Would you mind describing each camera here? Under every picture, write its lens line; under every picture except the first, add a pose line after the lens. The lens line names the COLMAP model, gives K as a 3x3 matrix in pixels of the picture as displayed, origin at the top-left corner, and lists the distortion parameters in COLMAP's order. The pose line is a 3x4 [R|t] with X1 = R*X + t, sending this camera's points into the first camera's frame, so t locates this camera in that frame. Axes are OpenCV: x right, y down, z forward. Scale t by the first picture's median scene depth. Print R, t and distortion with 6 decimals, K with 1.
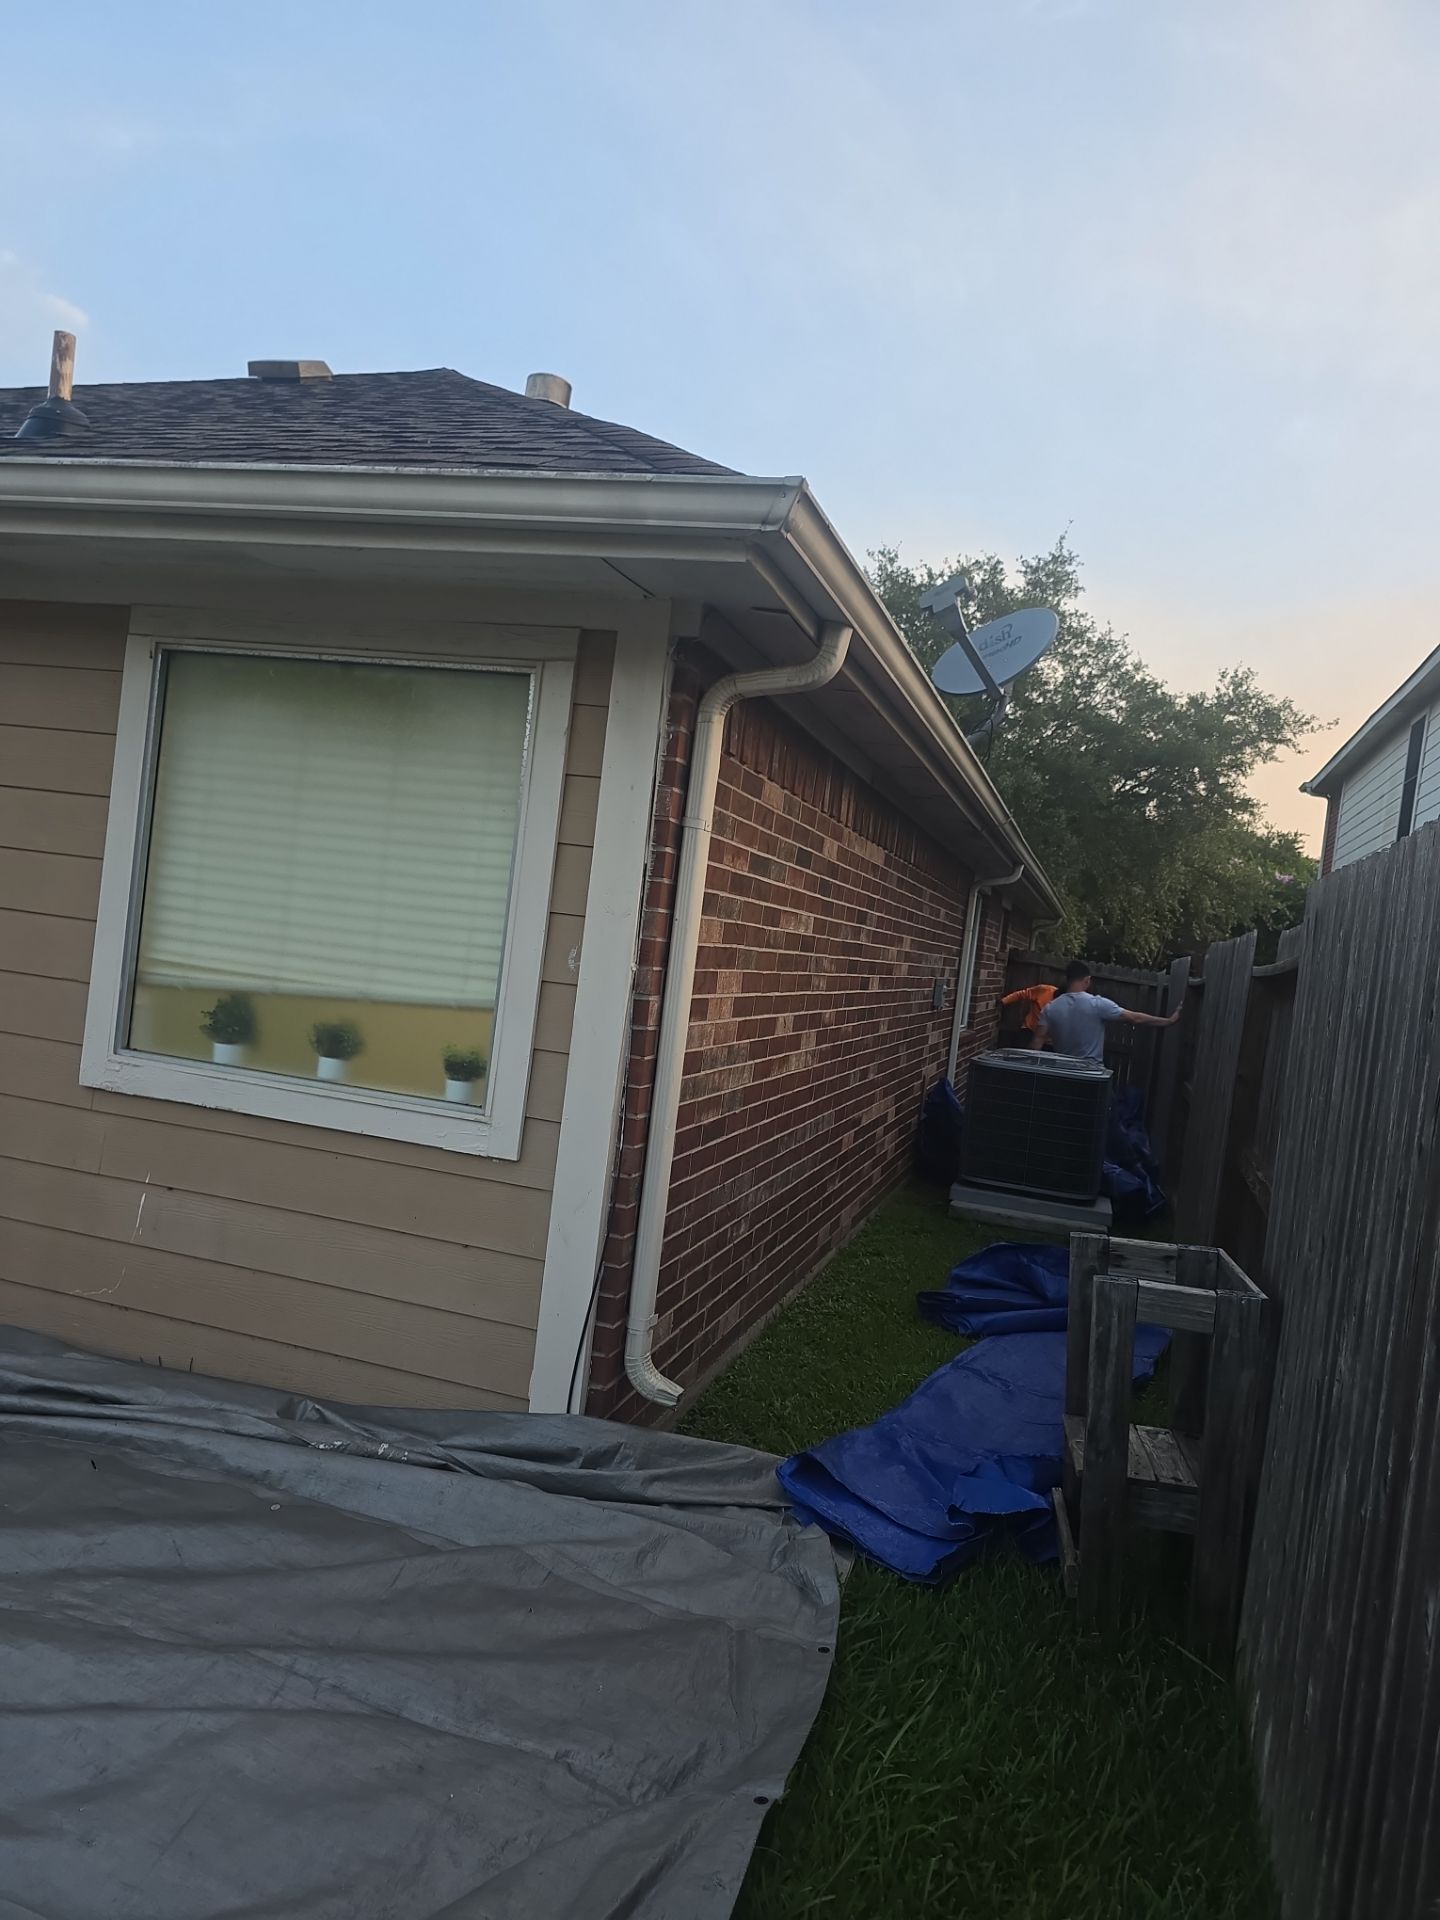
lens RADIAL K [[1280.7, 0, 721.4], [0, 1280.7, 961.6], [0, 0, 1]] dist [0.052139, -0.050650]
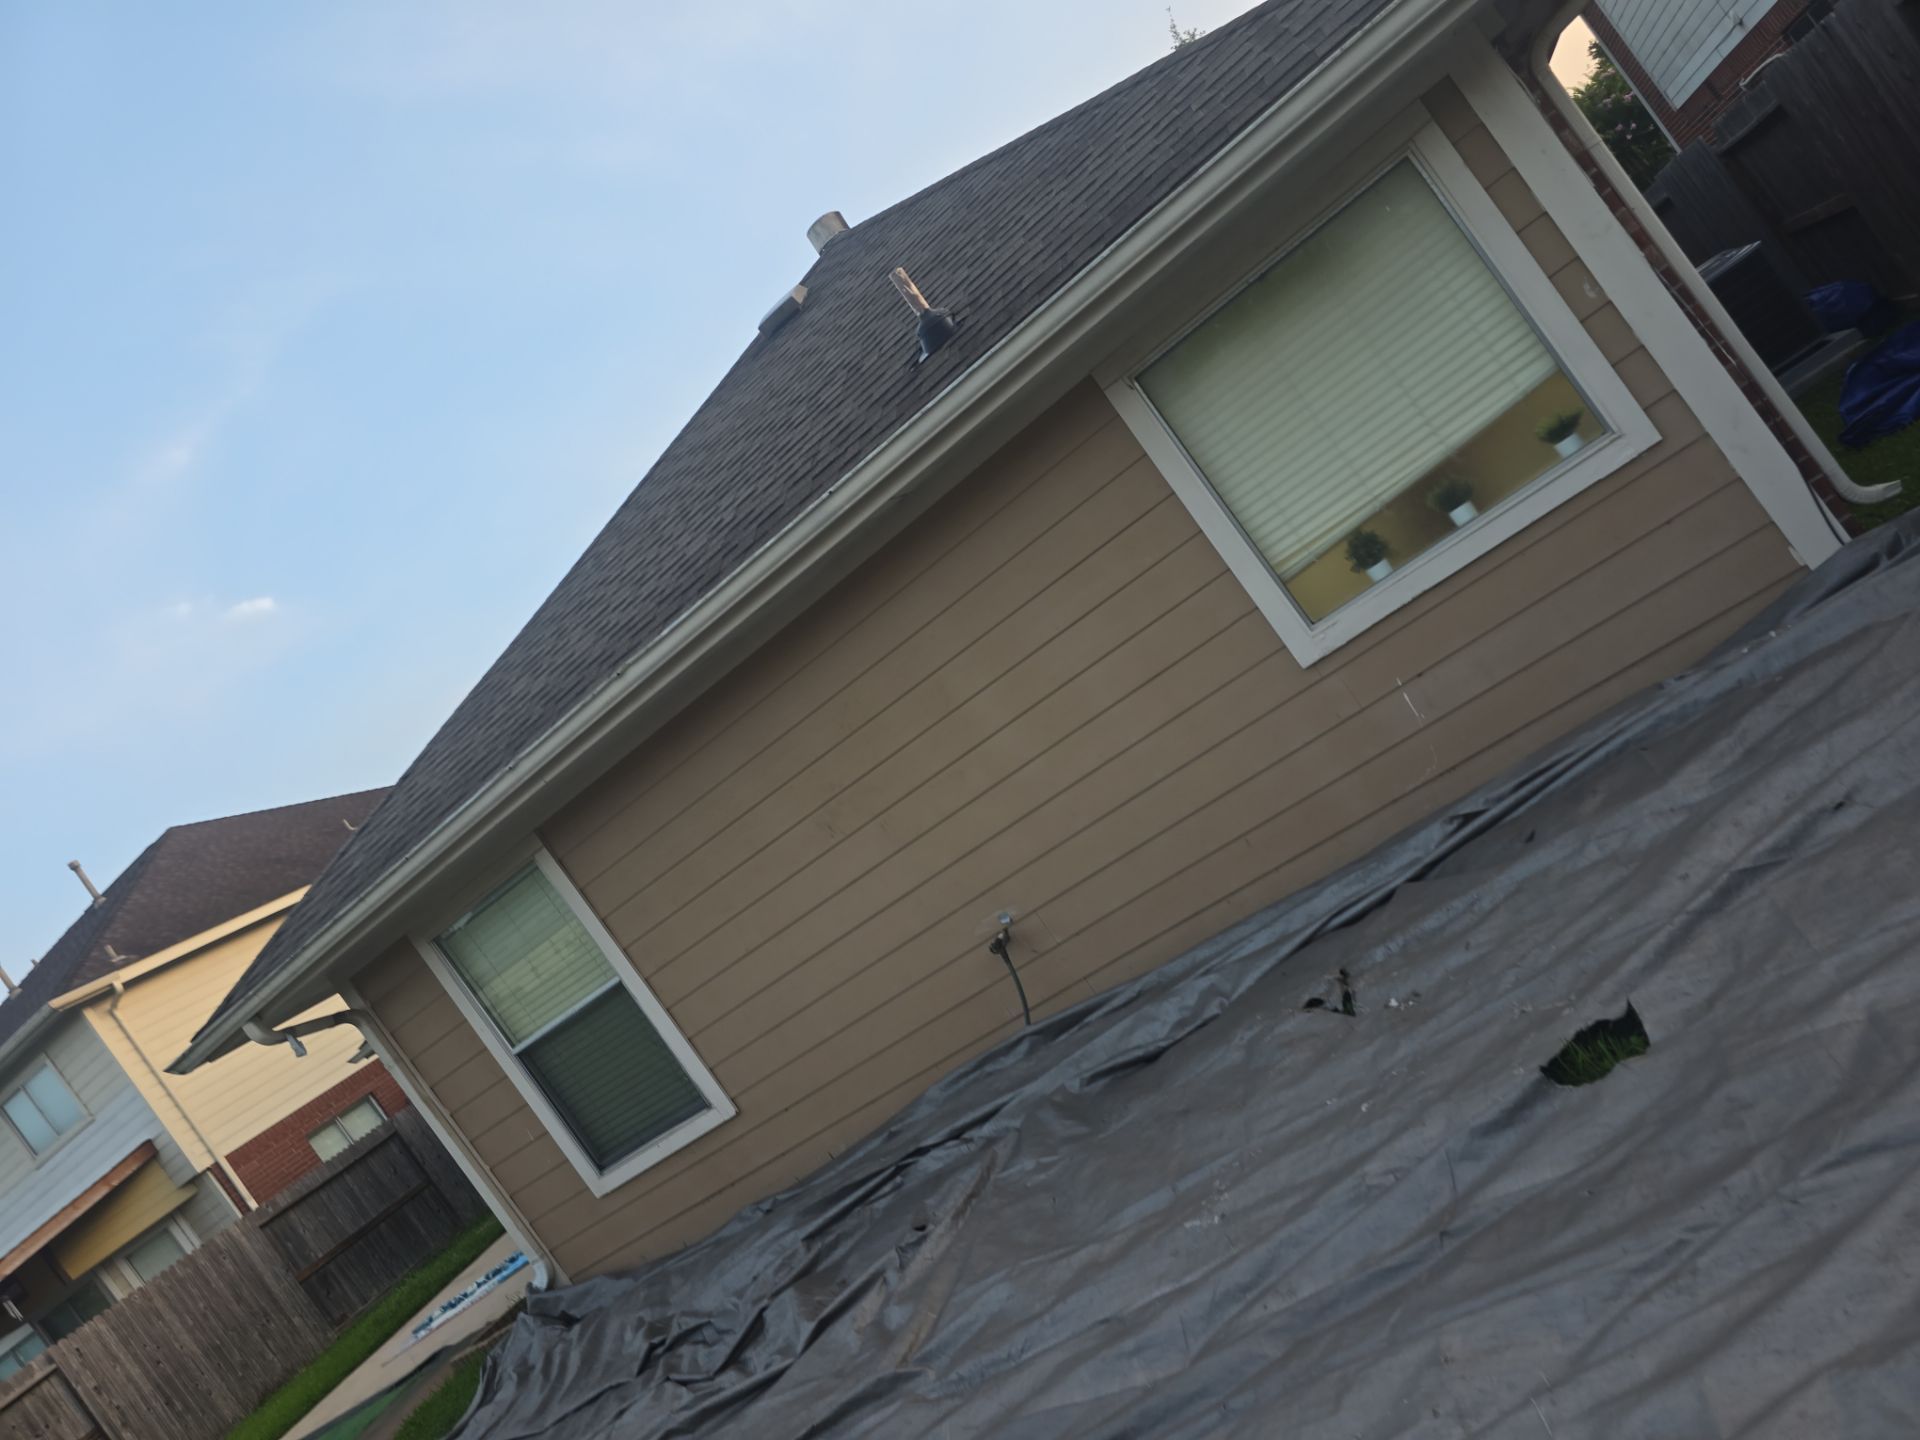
lens RADIAL K [[1280.7, 0, 960.0], [0, 1280.7, 720.0], [0, 0, 1]] dist [0.052139, -0.050650]
pose [[0.728557, -0.668278, -0.150367, -0.655267], [0.670576, 0.740623, -0.042488, -0.050503], [0.139759, -0.069878, 0.987717, -0.385070]]
